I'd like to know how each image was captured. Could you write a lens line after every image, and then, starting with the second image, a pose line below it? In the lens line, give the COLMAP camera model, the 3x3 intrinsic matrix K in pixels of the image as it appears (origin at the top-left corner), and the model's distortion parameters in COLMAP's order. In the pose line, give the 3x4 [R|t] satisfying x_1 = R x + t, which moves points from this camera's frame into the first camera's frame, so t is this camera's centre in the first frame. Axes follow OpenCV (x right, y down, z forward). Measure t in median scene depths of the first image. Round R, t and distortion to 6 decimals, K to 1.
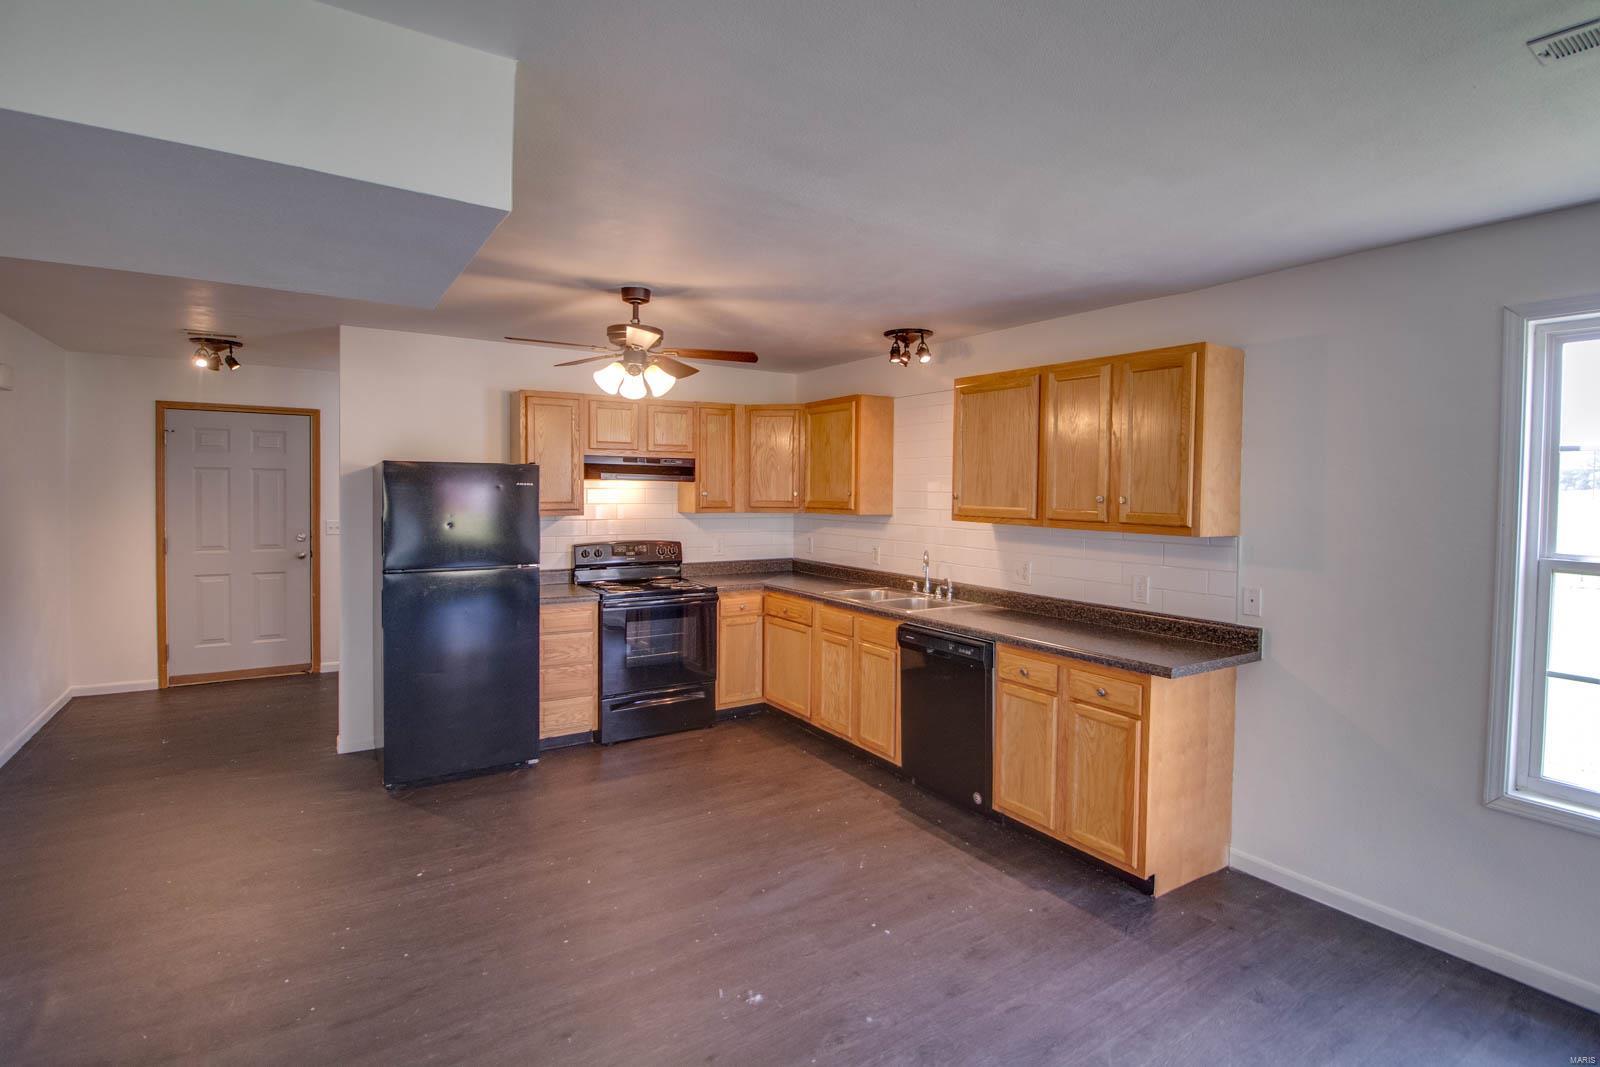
lens RADIAL K [[799.5, 0, 800.6], [0, 799.5, 525.4], [0, 0, 1]] dist [-0.002889, -0.001710]
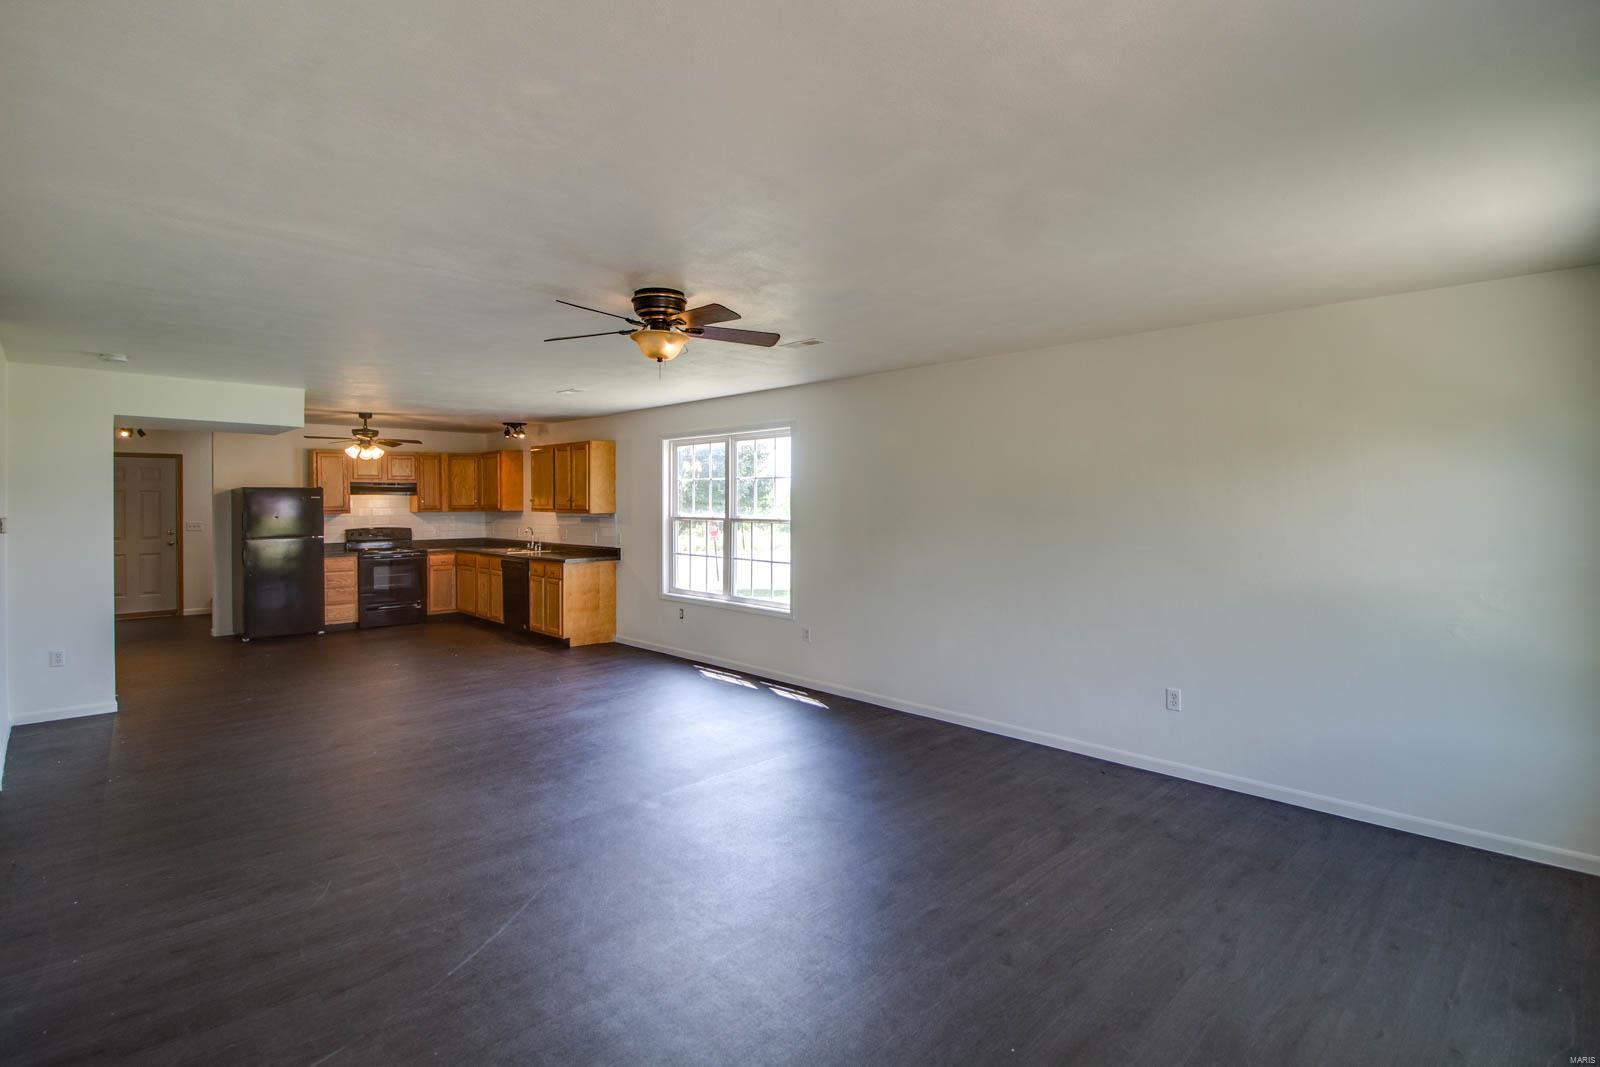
lens RADIAL K [[799.5, 0, 800.4], [0, 799.5, 517.6], [0, 0, 1]] dist [-0.002889, -0.001710]
pose [[0.981017, -0.018789, 0.193012, 0.447990], [0.023648, 0.999458, -0.022902, 0.071544], [-0.192477, 0.027032, 0.980929, -1.166263]]
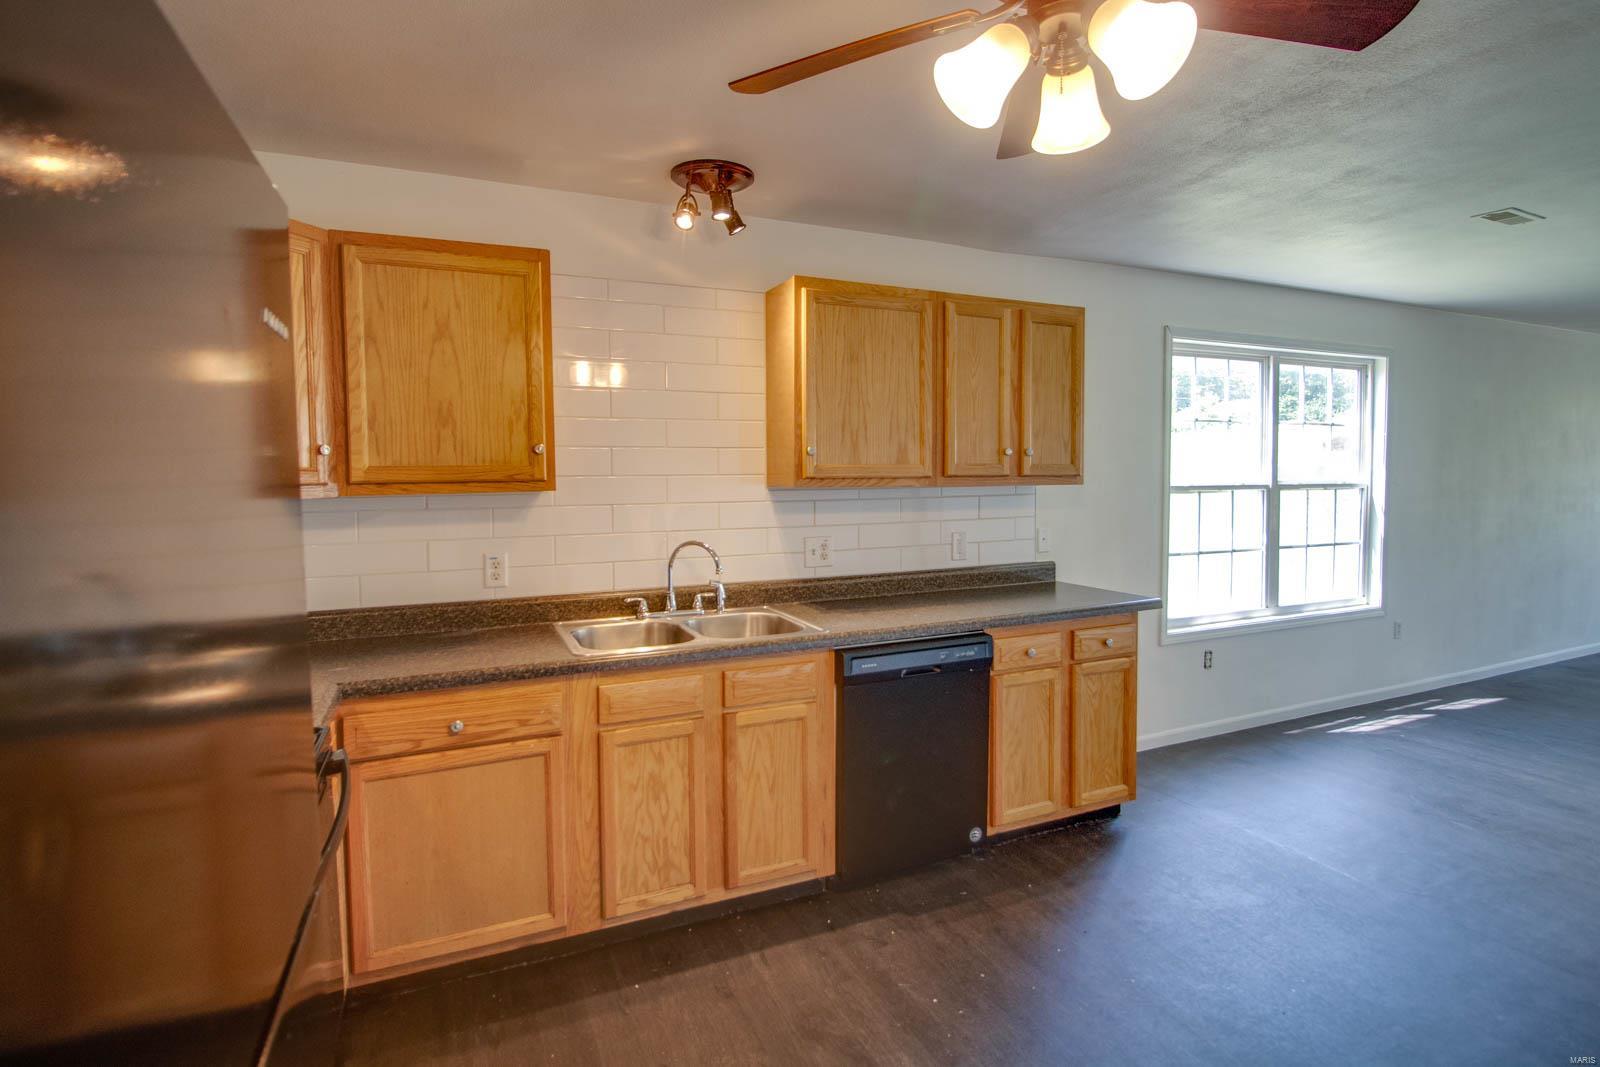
lens RADIAL K [[799.5, 0, 812.6], [0, 799.5, 507.0], [0, 0, 1]] dist [-0.002889, -0.001710]
pose [[0.132734, -0.060722, 0.989290, -0.439141], [0.052724, 0.997141, 0.054130, -0.023248], [-0.989748, 0.044975, 0.135557, 0.822934]]
